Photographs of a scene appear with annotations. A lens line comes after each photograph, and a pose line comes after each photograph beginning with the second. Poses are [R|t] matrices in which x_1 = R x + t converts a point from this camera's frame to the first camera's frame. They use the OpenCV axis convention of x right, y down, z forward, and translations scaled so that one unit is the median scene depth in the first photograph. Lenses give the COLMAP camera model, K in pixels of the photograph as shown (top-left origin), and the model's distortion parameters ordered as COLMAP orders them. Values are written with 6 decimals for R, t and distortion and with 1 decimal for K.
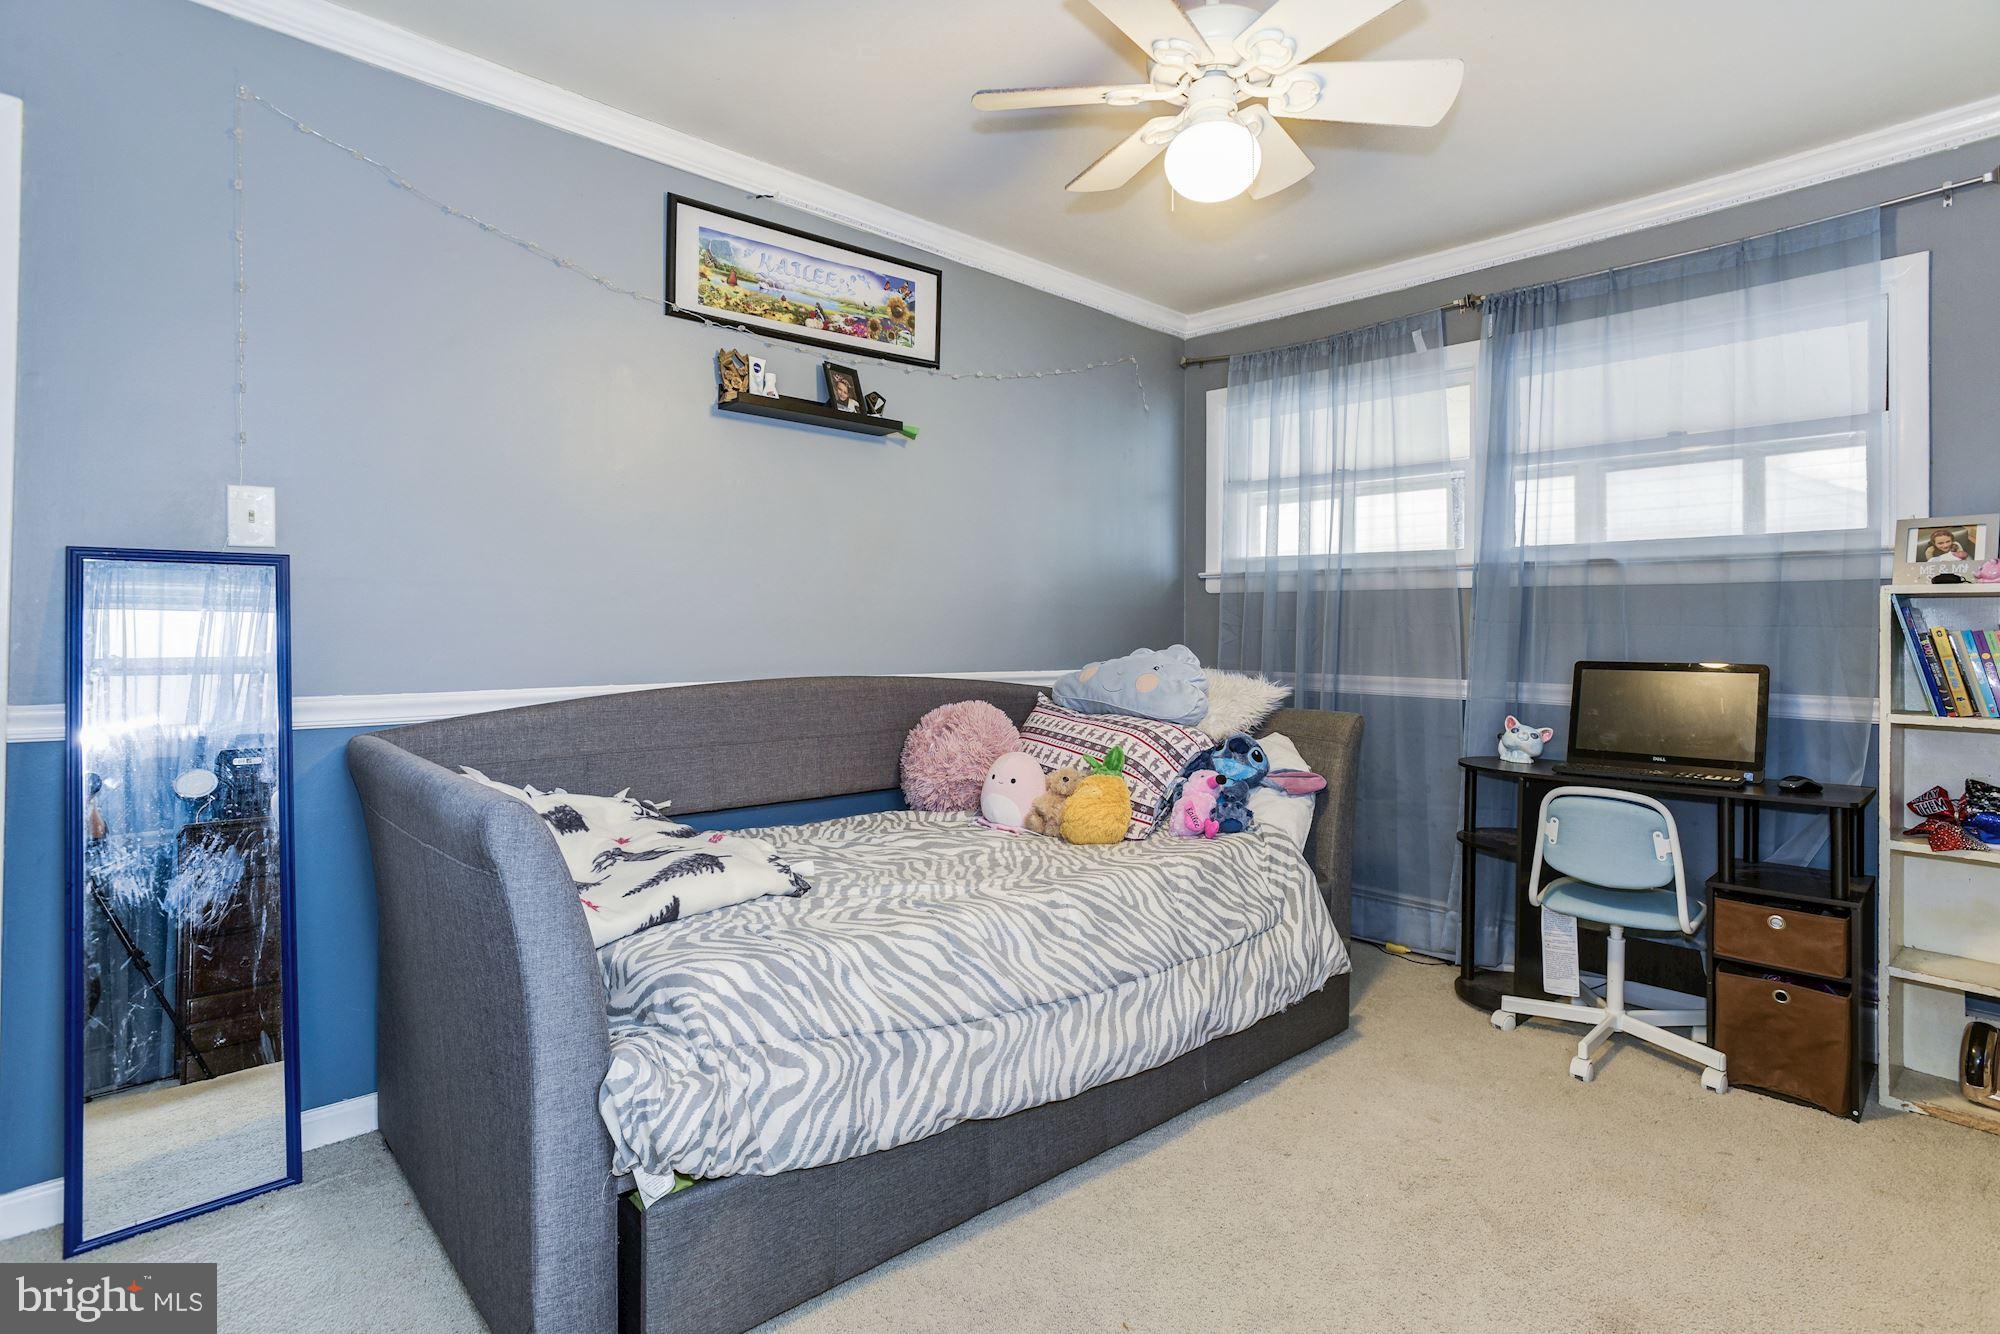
lens RADIAL K [[971.5, 0, 1022.6], [0, 971.5, 624.3], [0, 0, 1]] dist [-0.042995, 0.020823]
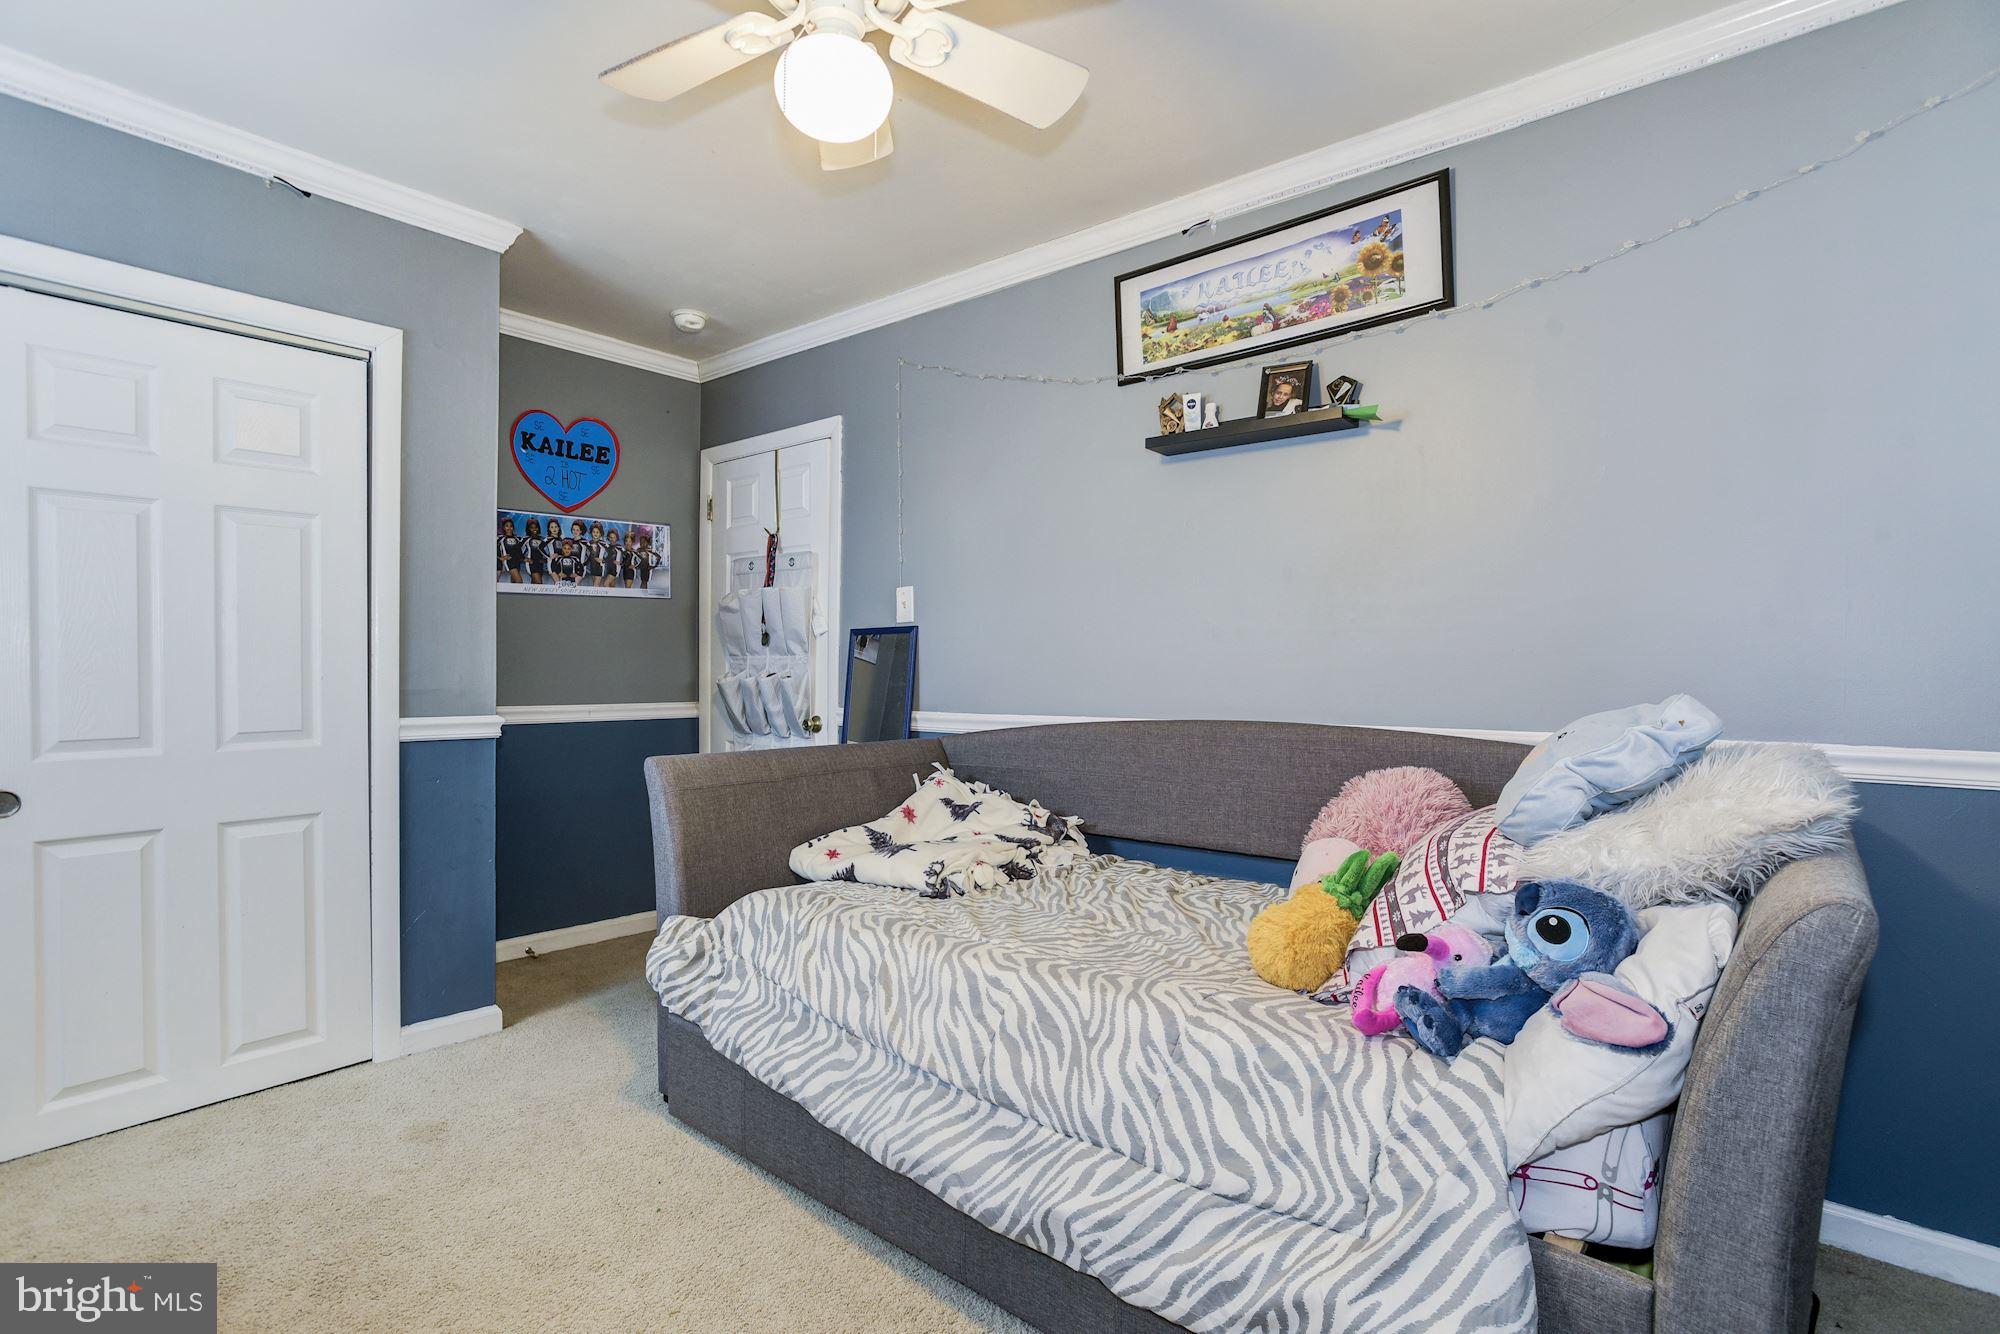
lens RADIAL K [[971.5, 0, 1003.2], [0, 971.5, 674.1], [0, 0, 1]] dist [-0.042995, 0.020823]
pose [[0.130002, -0.001011, -0.991513, 0.710028], [0.003918, 0.999992, -0.000506, 0.010541], [0.991506, -0.003819, 0.130005, 0.712009]]
